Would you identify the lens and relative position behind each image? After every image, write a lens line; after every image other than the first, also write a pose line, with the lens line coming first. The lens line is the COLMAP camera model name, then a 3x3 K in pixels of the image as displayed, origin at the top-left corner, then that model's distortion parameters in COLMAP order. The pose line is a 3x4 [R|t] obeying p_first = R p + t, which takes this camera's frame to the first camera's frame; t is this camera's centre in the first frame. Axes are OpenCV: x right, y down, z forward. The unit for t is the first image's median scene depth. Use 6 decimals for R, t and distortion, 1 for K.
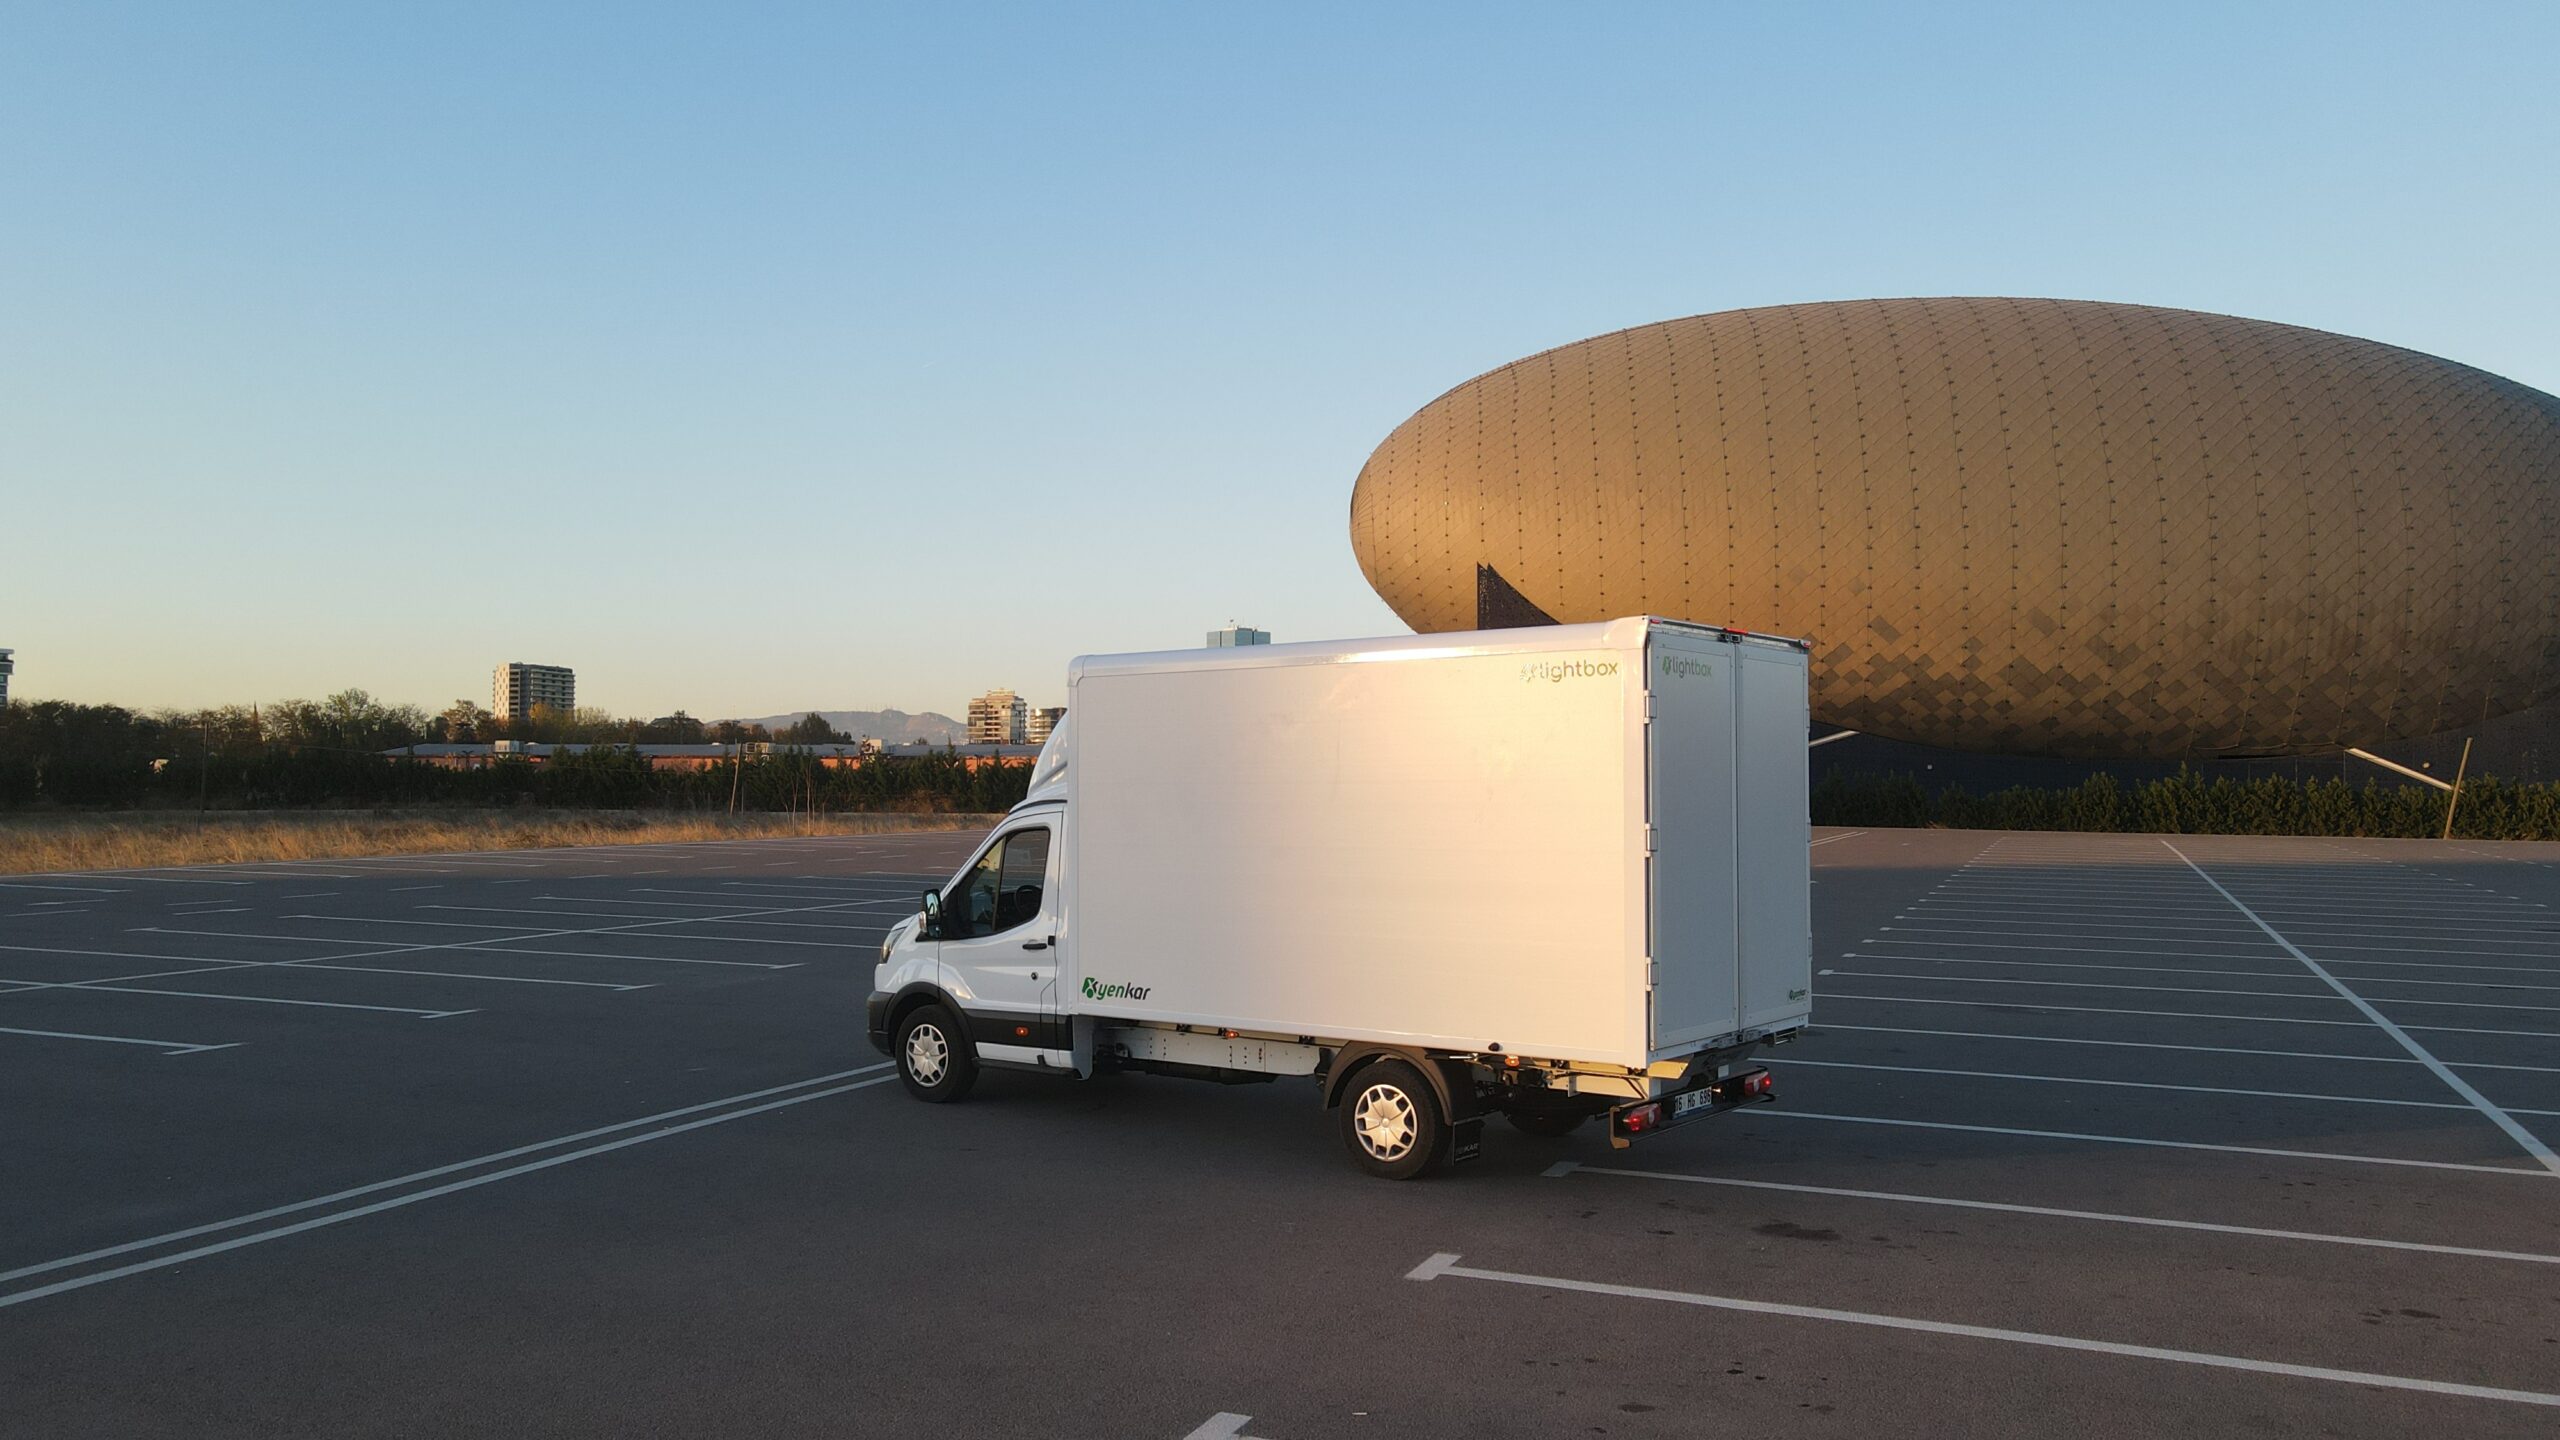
lens RADIAL K [[1889.1, 0, 1285.3], [0, 1889.1, 717.4], [0, 0, 1]] dist [-0.012671, 0.046345]
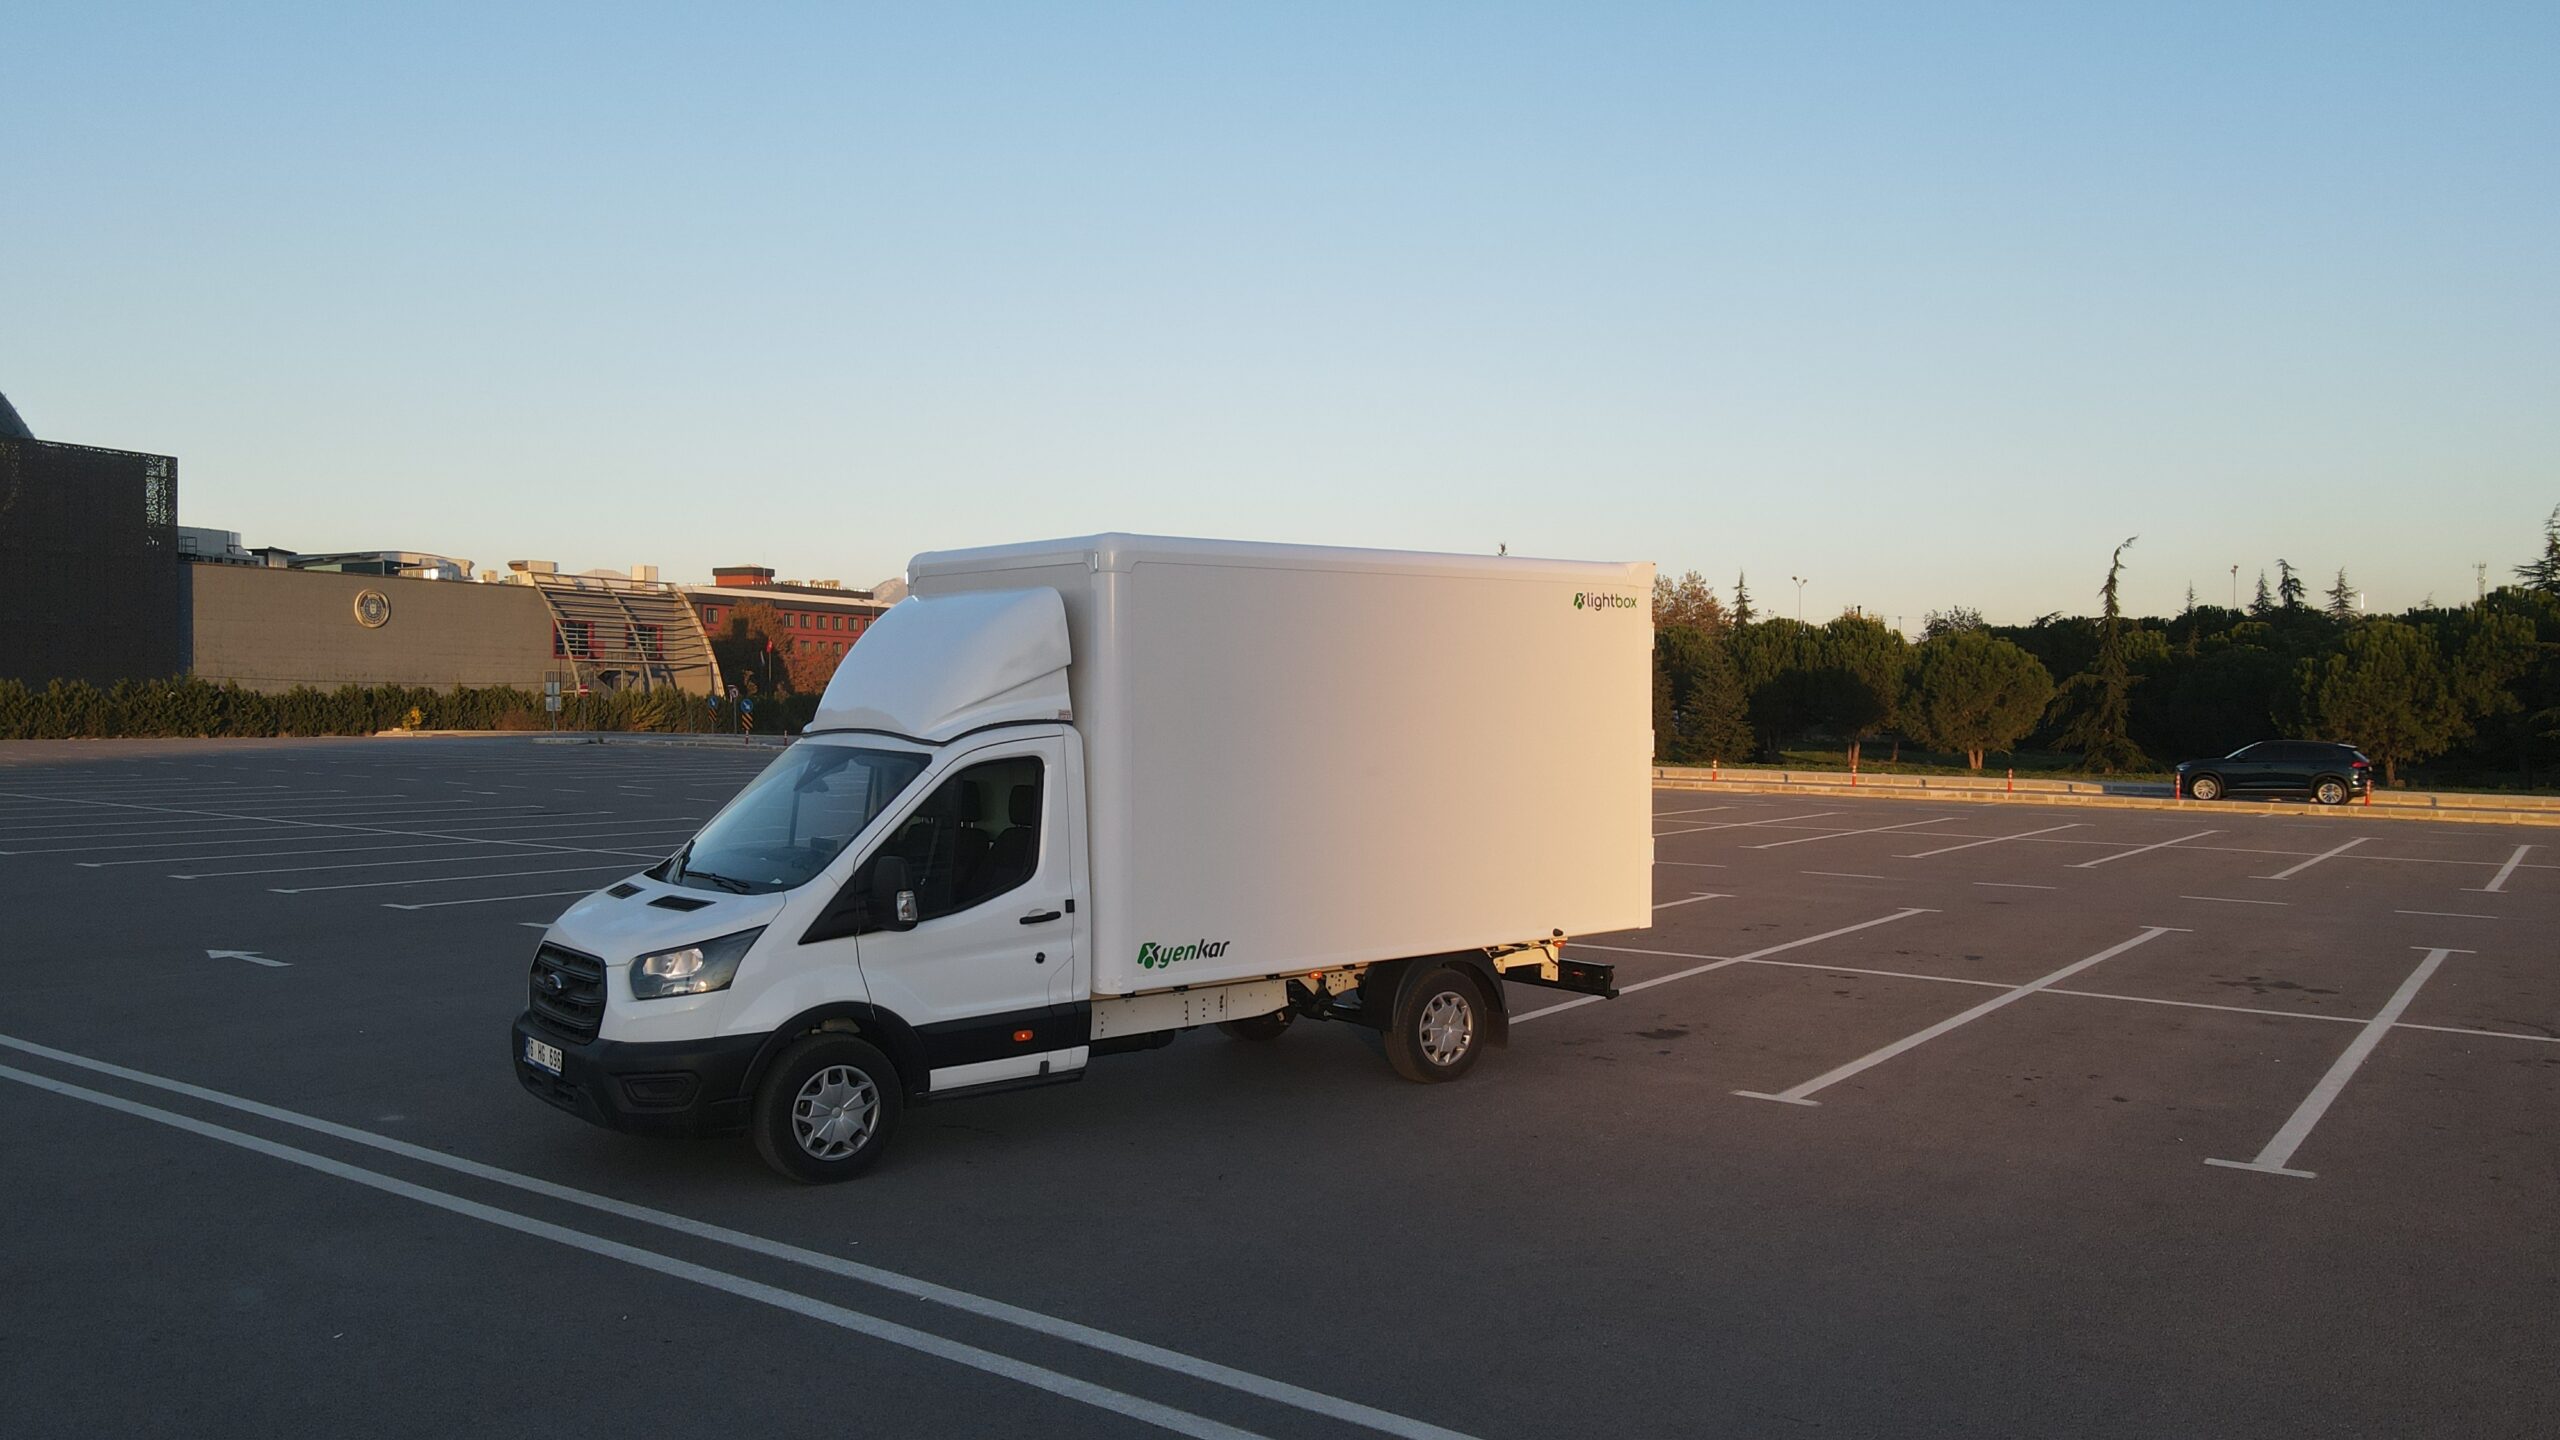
lens RADIAL K [[1889.1, 0, 1286.3], [0, 1889.1, 716.5], [0, 0, 1]] dist [-0.012671, 0.046345]
pose [[0.224598, -0.014040, 0.974350, -0.097999], [-0.039673, 0.998935, 0.023539, 0.002534], [-0.973644, -0.043942, 0.223802, 0.087789]]
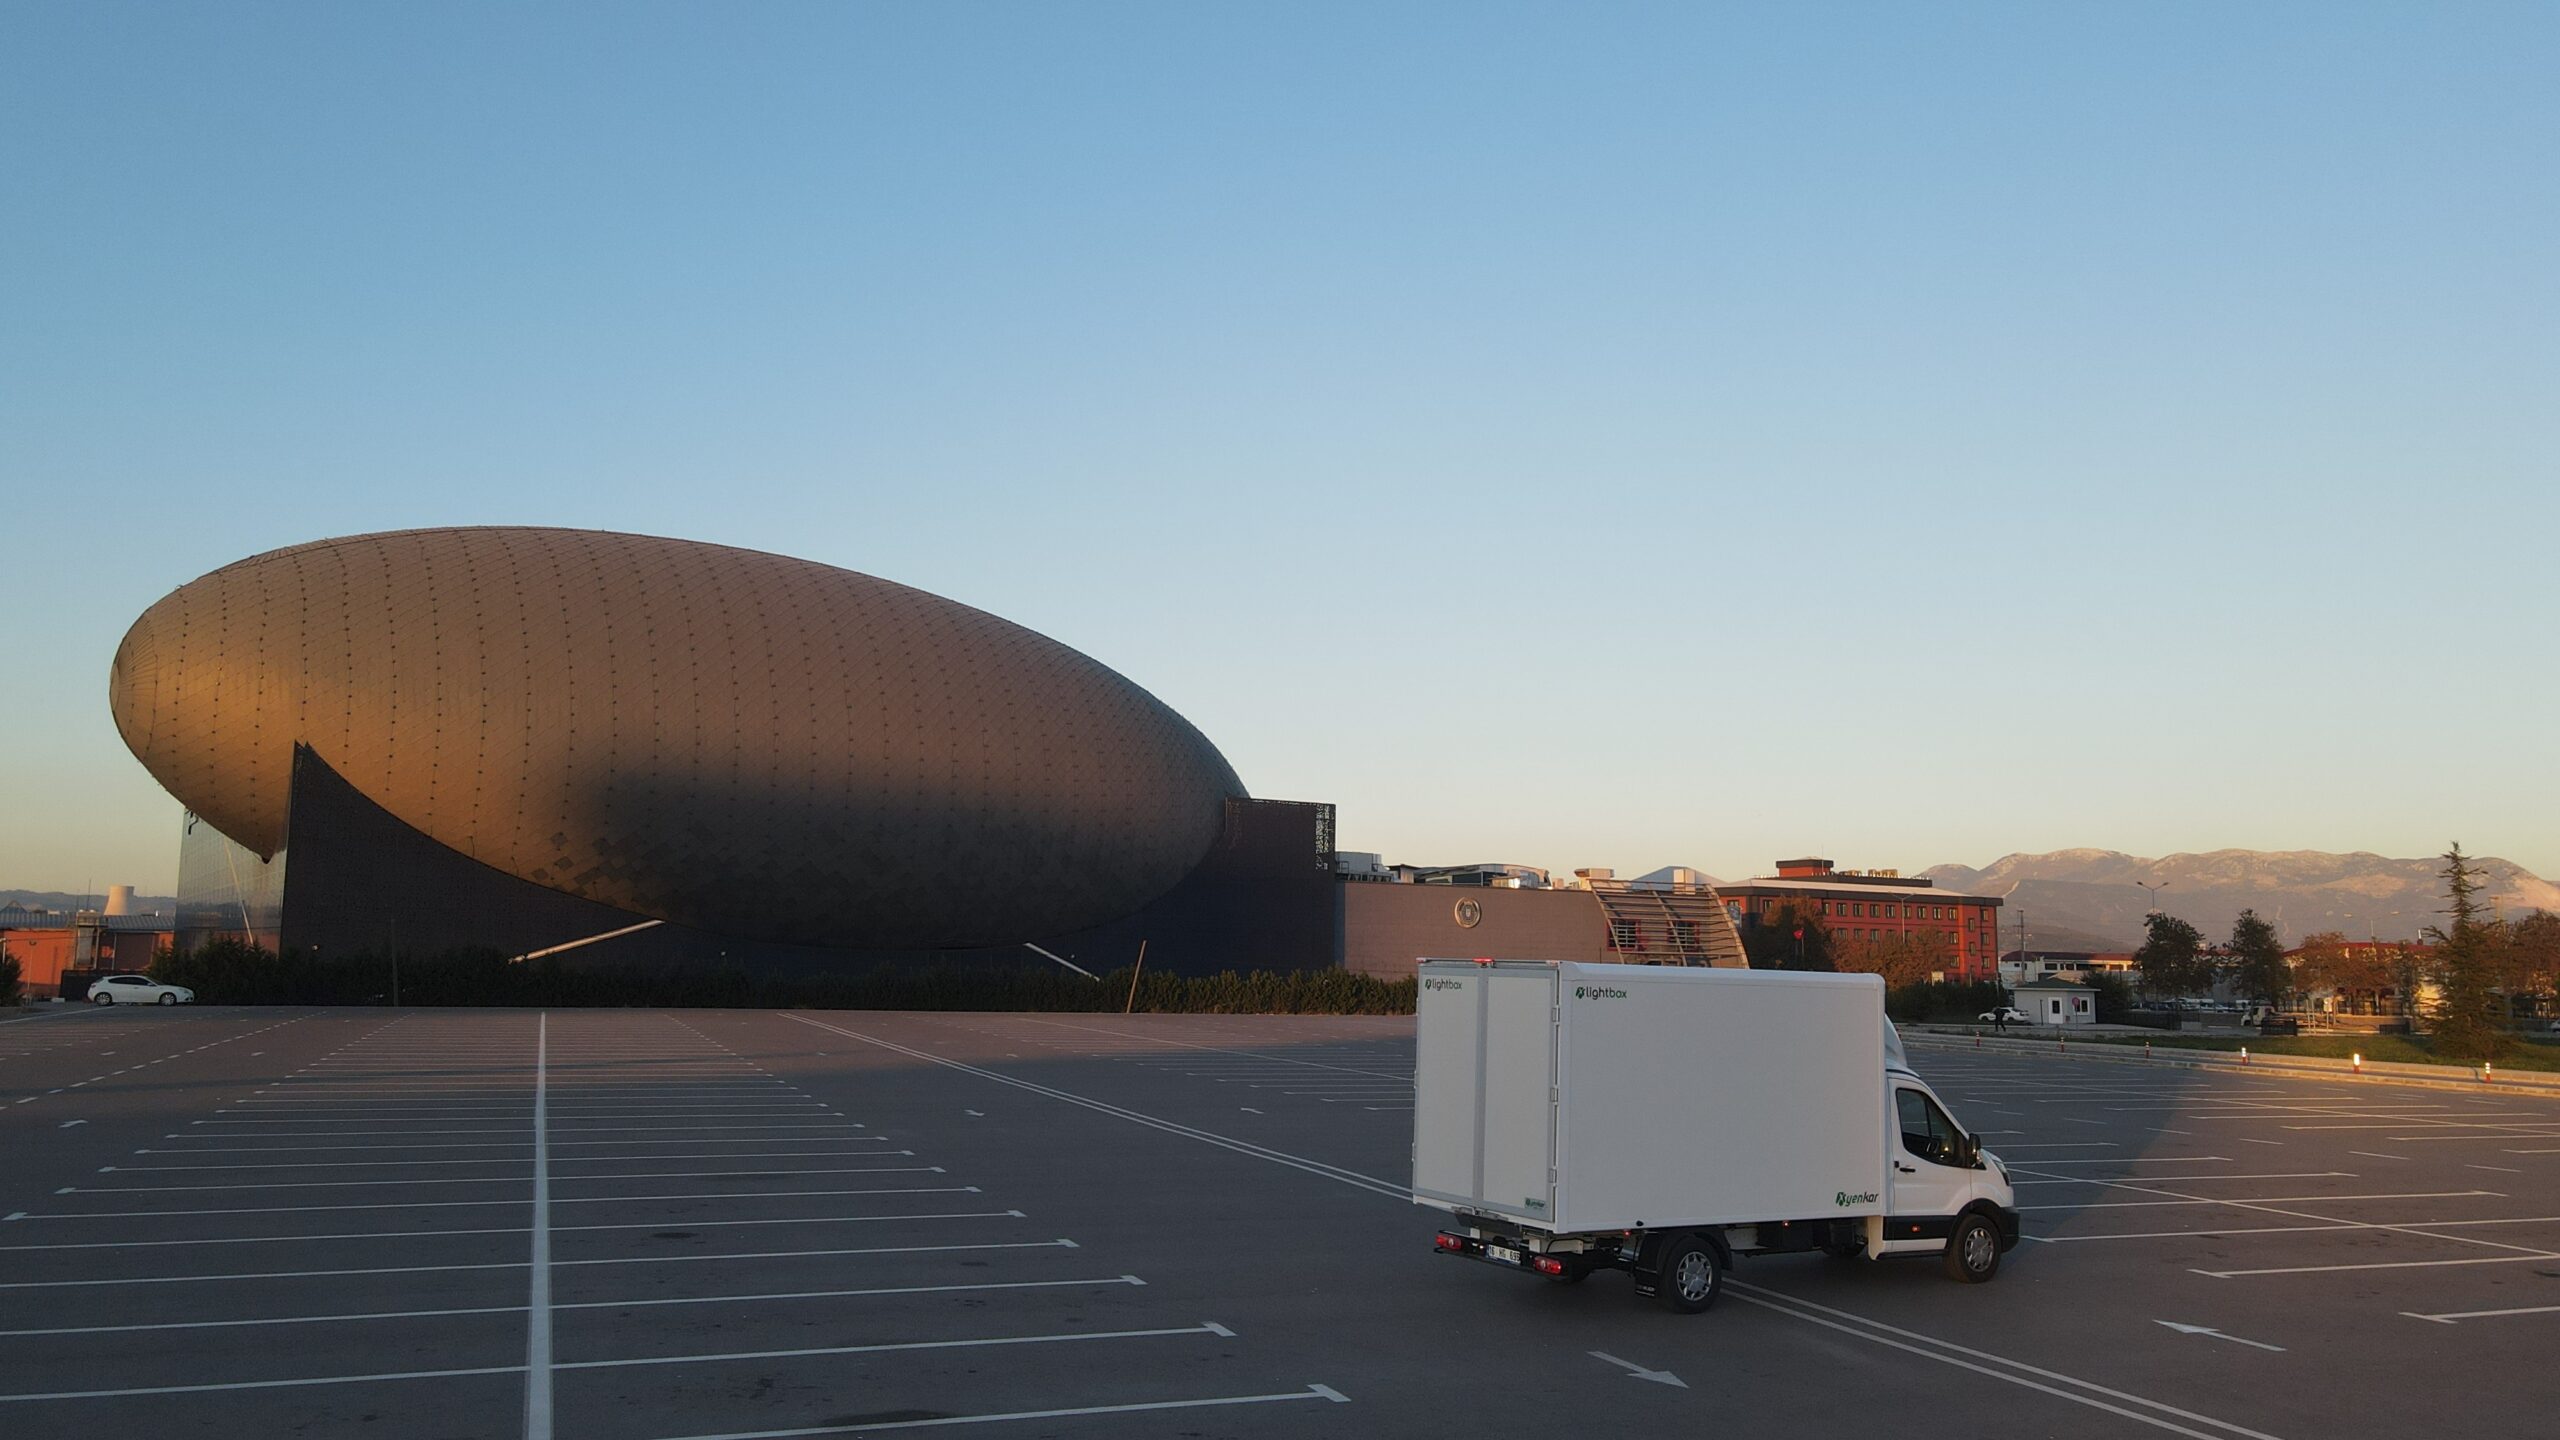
lens RADIAL K [[1889.1, 0, 1286.0], [0, 1889.1, 726.4], [0, 0, 1]] dist [-0.012671, 0.046345]
pose [[0.717894, 0.091408, 0.690125, -0.230721], [-0.032894, 0.994689, -0.097531, -0.011160], [-0.695375, 0.047316, 0.717088, -0.075898]]
